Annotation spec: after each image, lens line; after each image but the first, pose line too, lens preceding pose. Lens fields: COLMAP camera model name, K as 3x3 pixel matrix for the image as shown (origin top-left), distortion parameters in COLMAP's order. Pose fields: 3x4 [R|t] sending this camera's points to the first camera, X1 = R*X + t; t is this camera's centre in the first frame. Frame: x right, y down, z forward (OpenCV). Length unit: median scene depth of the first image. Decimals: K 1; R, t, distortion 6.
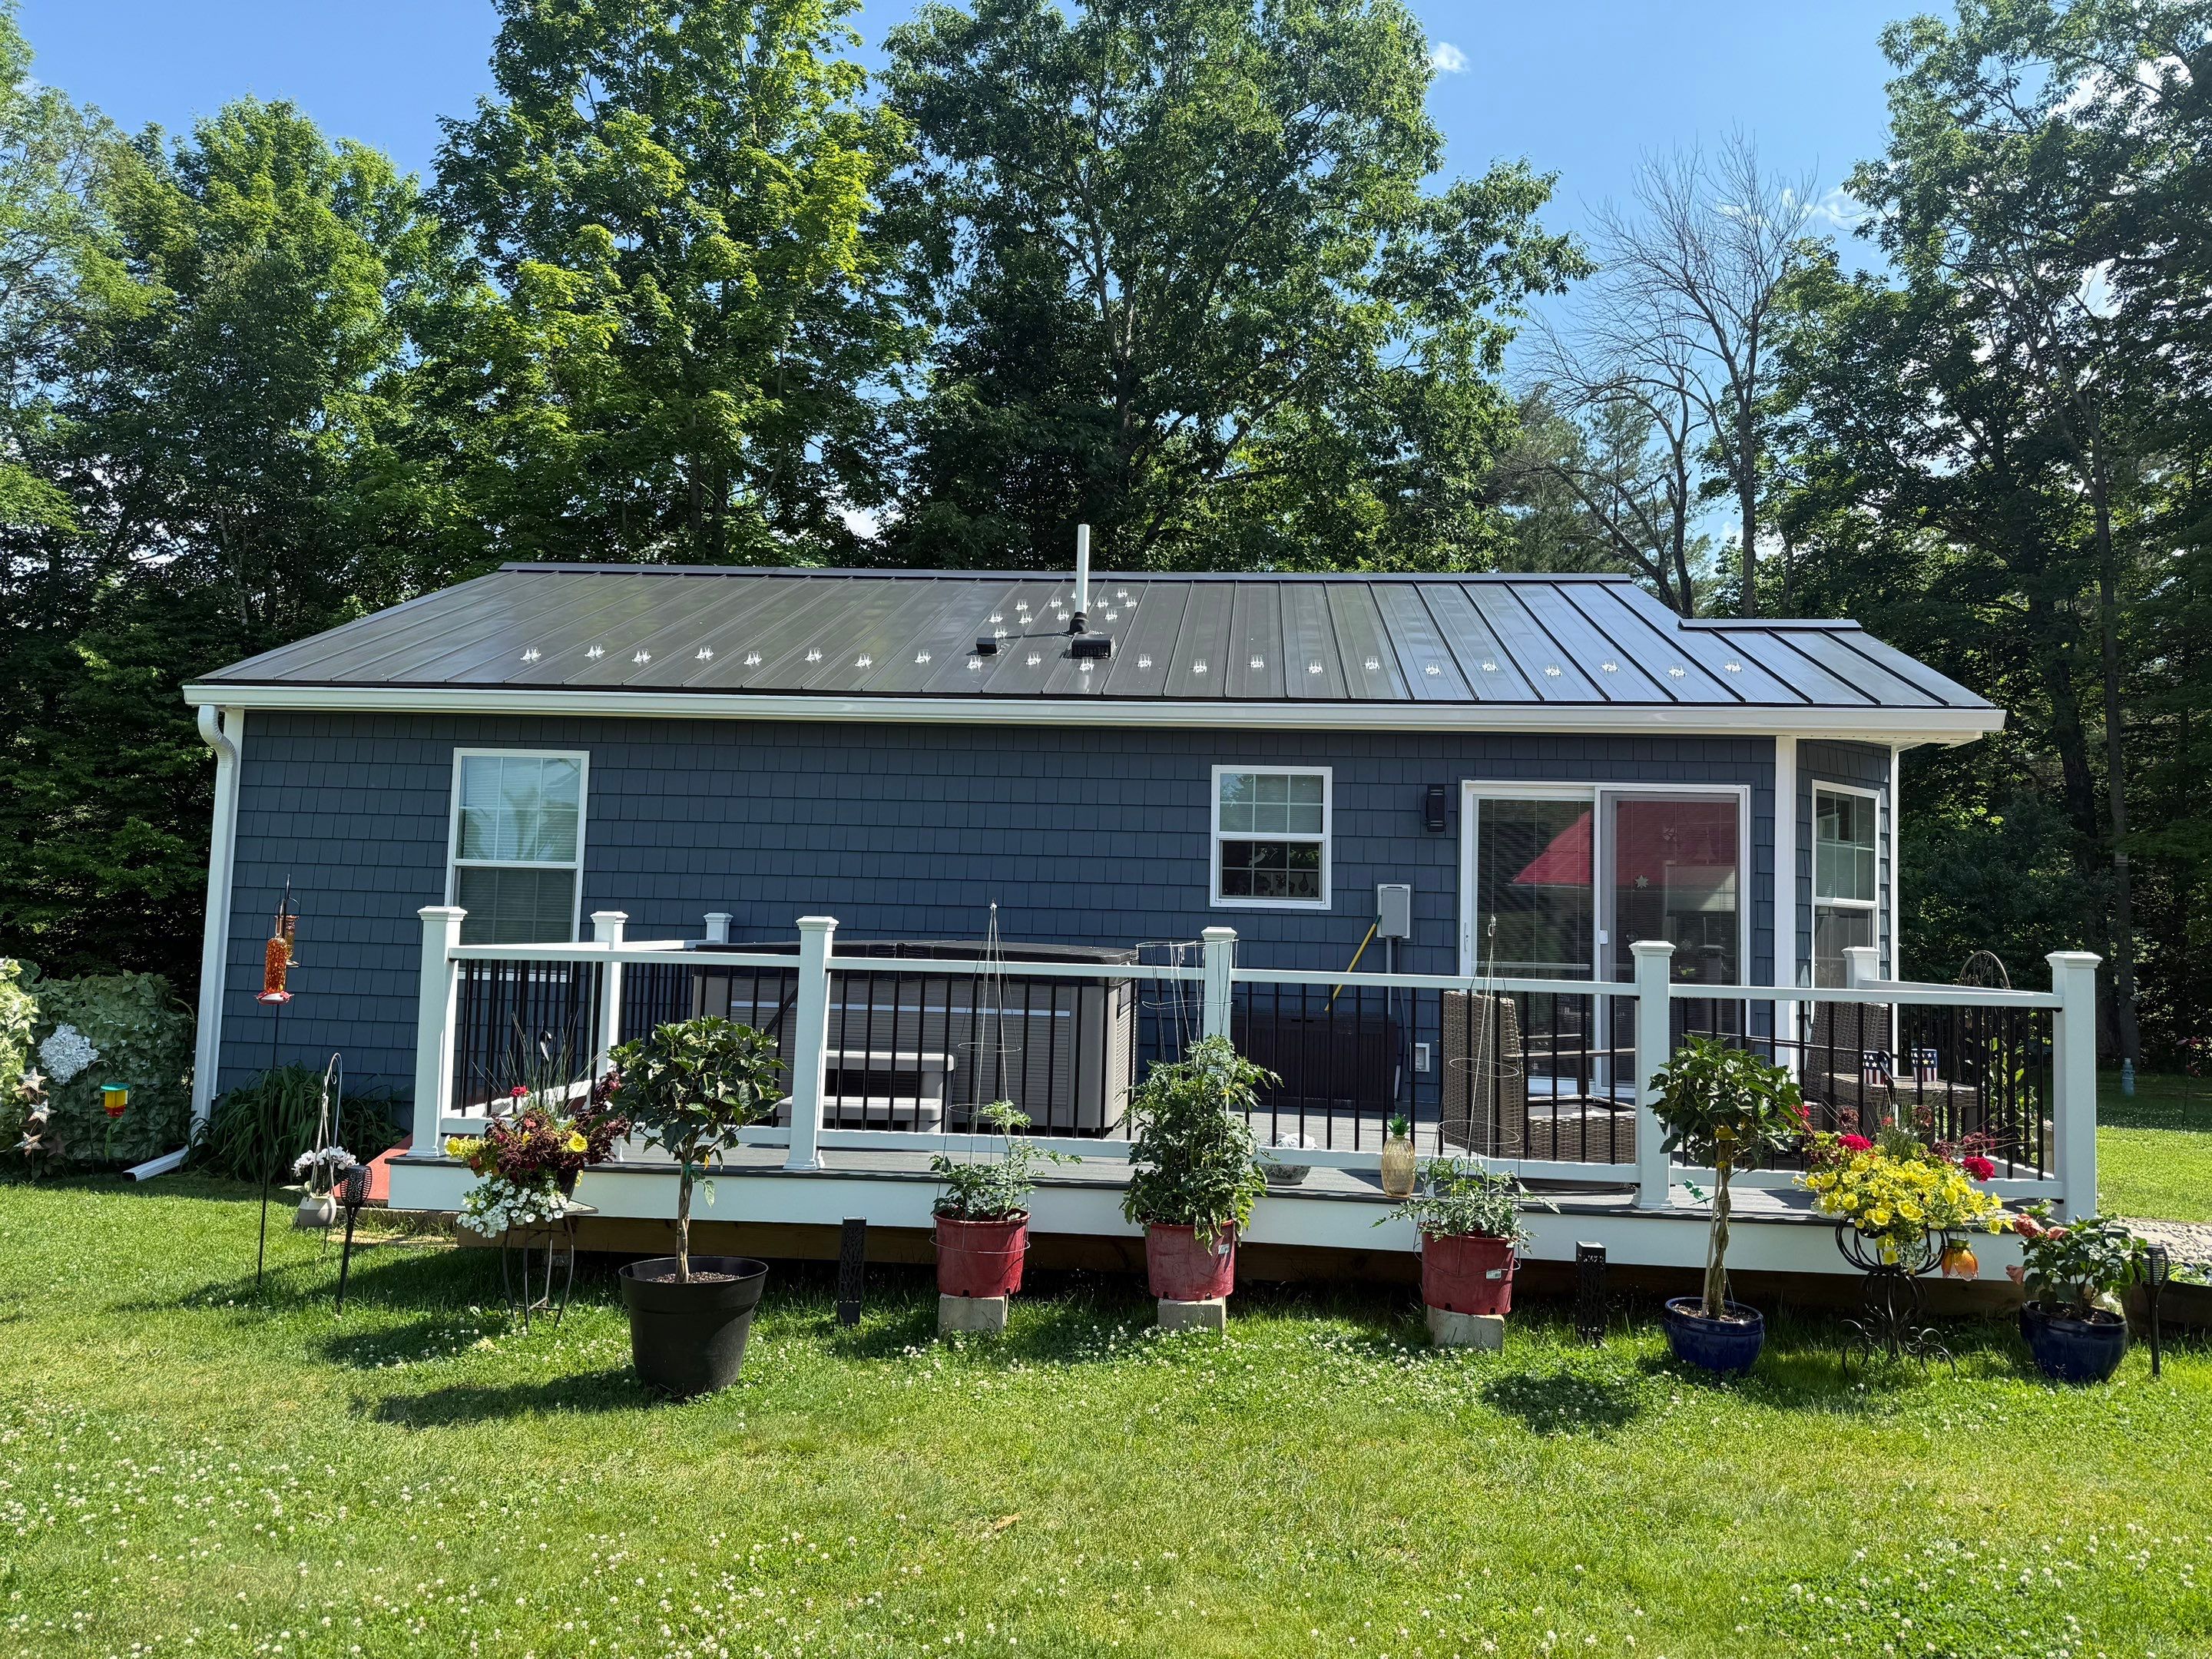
lens RADIAL K [[1559.1, 0, 1106.3], [0, 1559.1, 837.7], [0, 0, 1]] dist [0.066290, -0.068354]
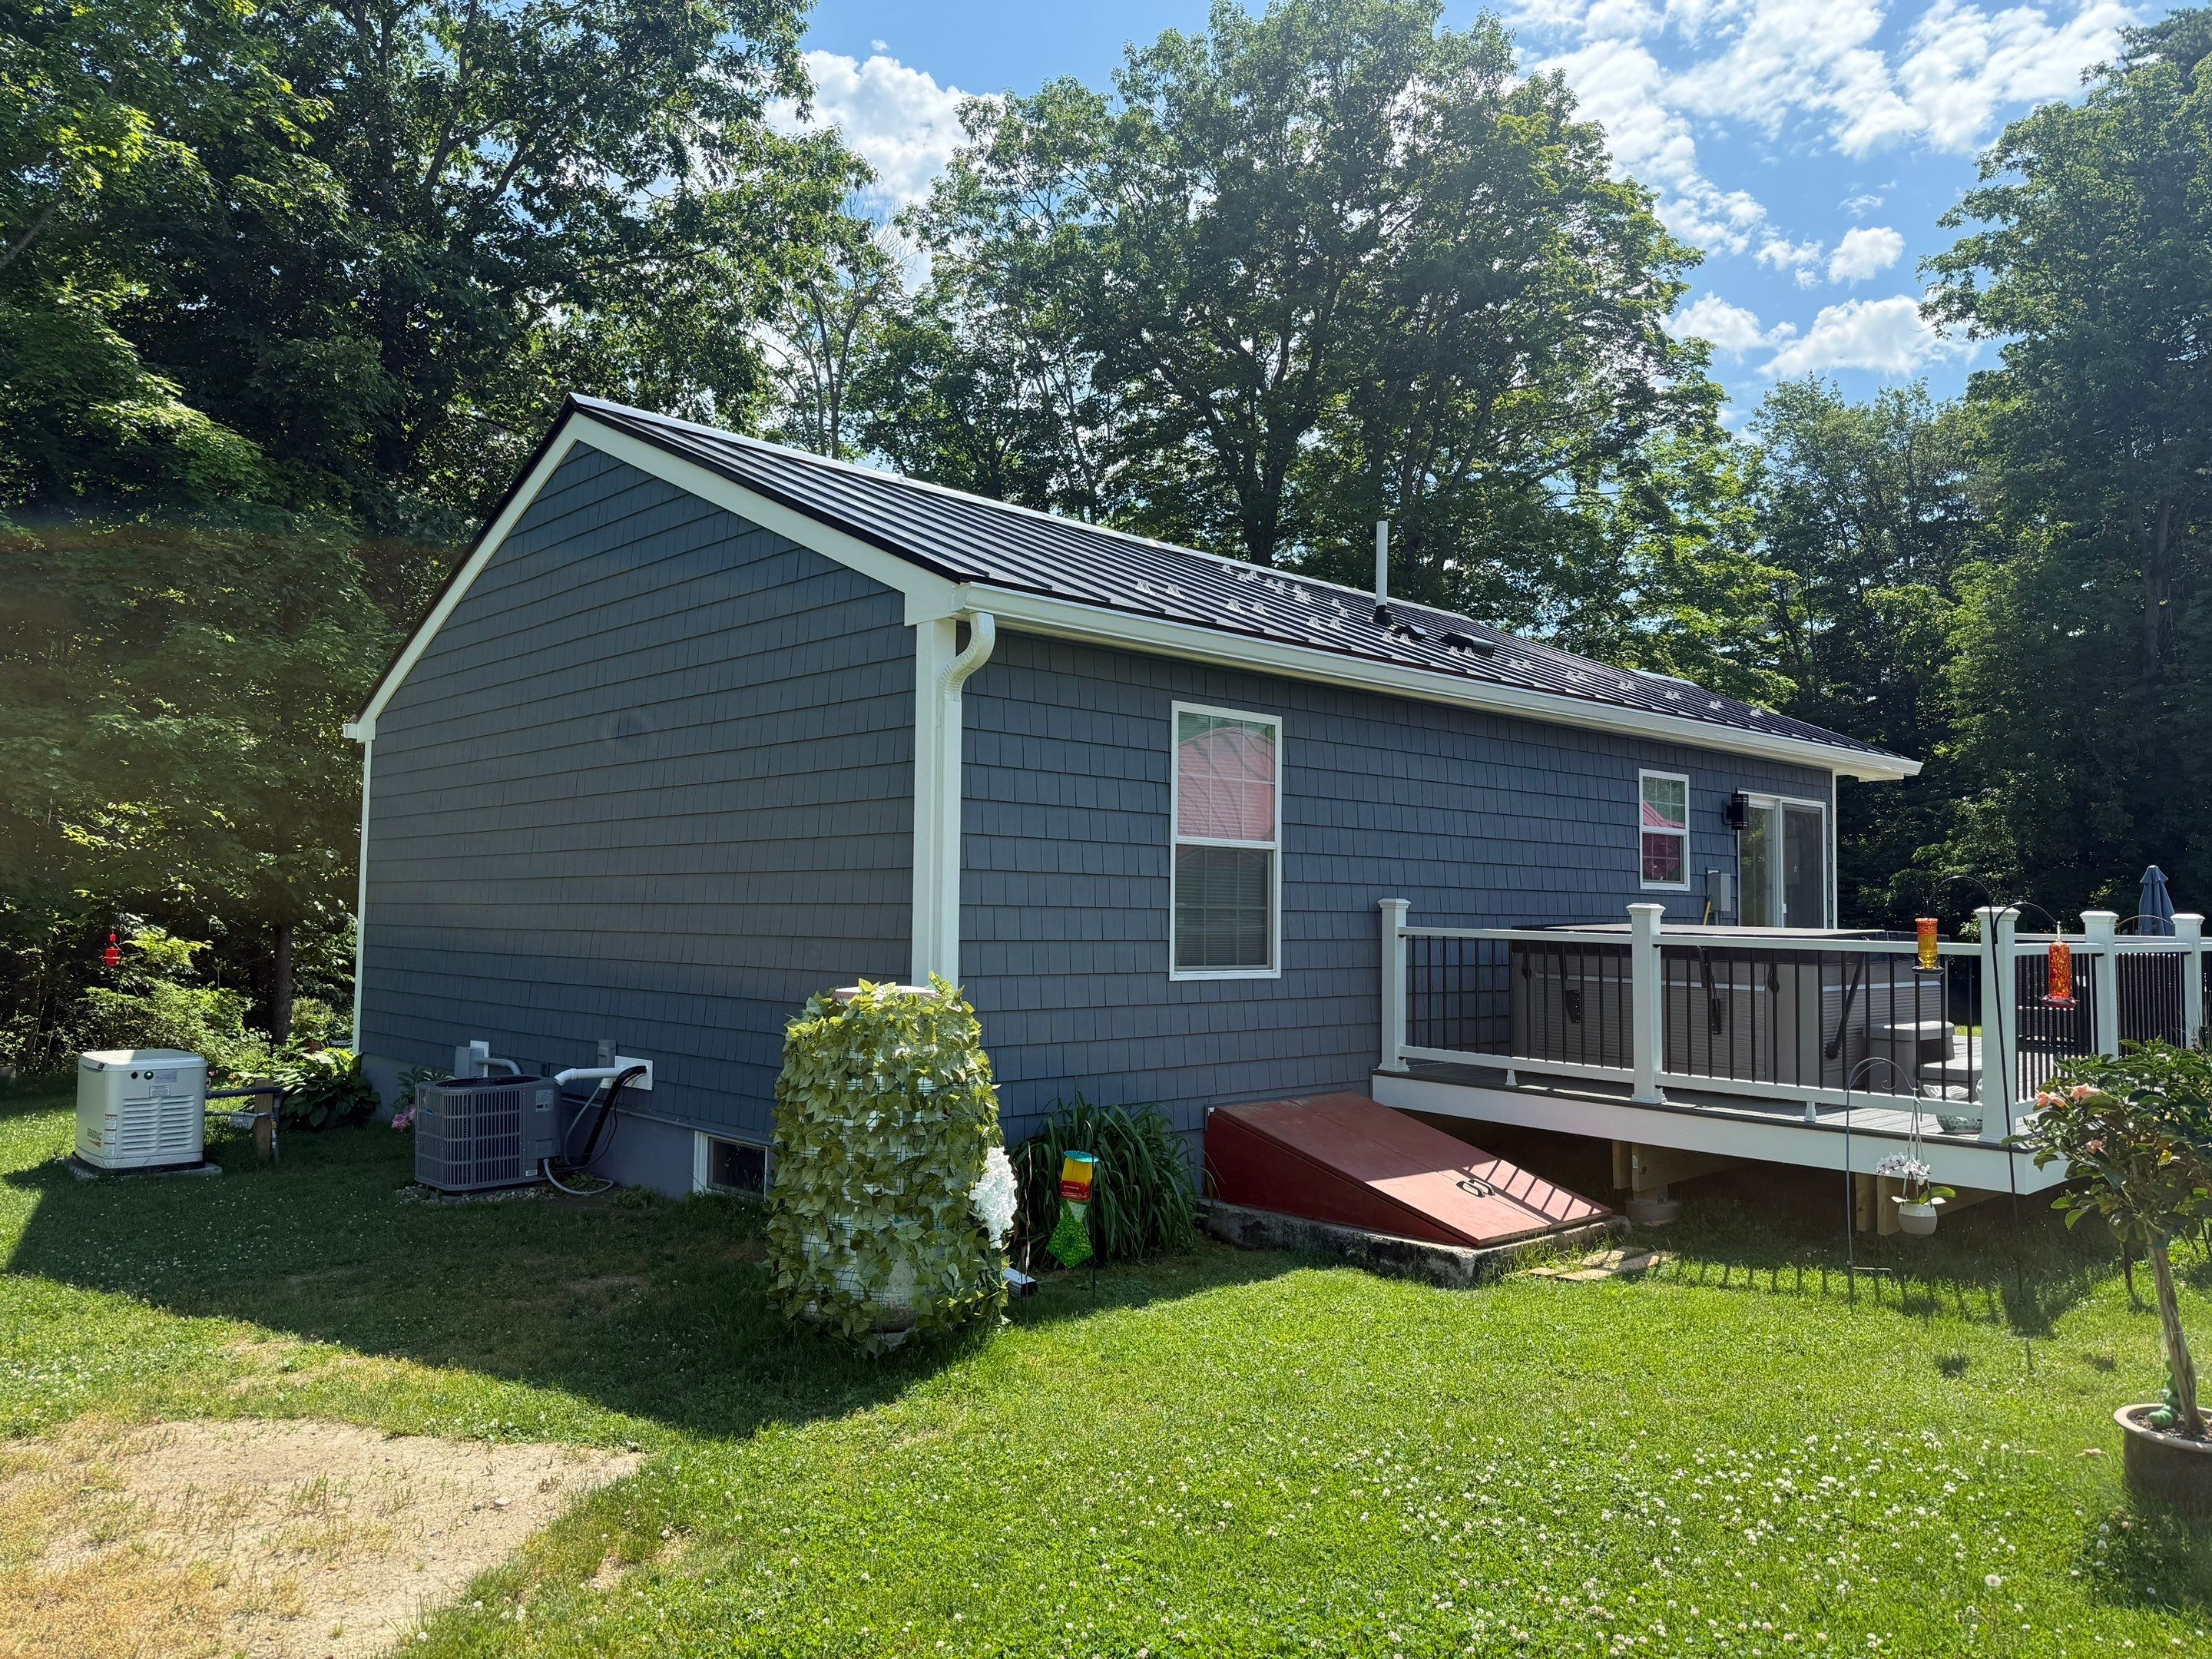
lens RADIAL K [[1559.1, 0, 1106.3], [0, 1559.1, 837.7], [0, 0, 1]] dist [0.066290, -0.068354]
pose [[0.665952, 0.011444, 0.745907, -0.424985], [-0.038337, 0.999086, 0.018898, -0.000016], [-0.745009, -0.041181, 0.665782, 0.199699]]
